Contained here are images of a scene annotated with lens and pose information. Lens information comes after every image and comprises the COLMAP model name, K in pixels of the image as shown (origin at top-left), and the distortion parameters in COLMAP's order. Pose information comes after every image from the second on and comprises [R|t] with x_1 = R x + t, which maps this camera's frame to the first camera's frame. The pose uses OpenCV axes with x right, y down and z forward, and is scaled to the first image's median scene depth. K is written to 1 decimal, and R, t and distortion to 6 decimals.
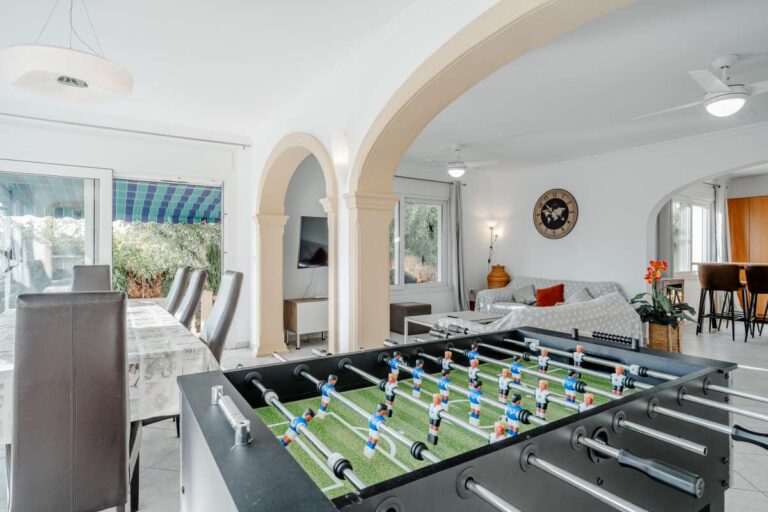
lens RADIAL K [[420.8, 0, 384.0], [0, 420.8, 256.0], [0, 0, 1]] dist [0.003016, 0.000995]
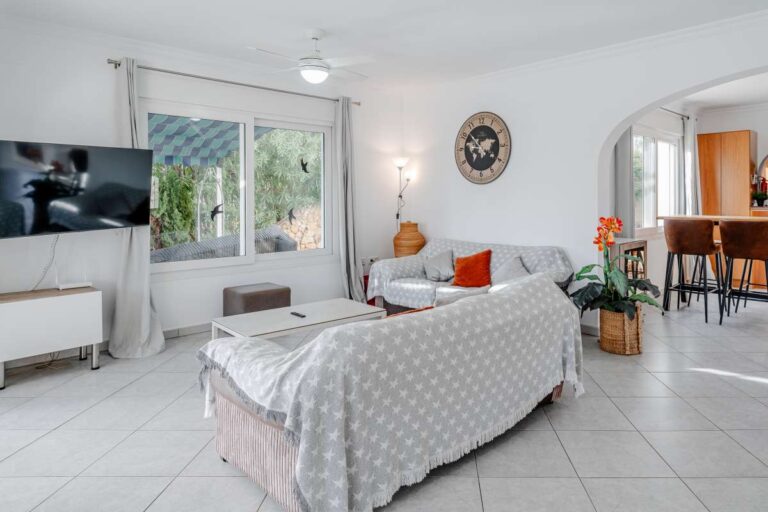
lens RADIAL K [[504.1, 0, 434.6], [0, 504.1, 205.0], [0, 0, 1]] dist [0.000198, 0.001258]
pose [[0.978536, -0.006255, 0.205979, 0.165634], [0.005768, 0.999979, 0.002962, -0.009643], [-0.205994, -0.001710, 0.978552, 0.213375]]
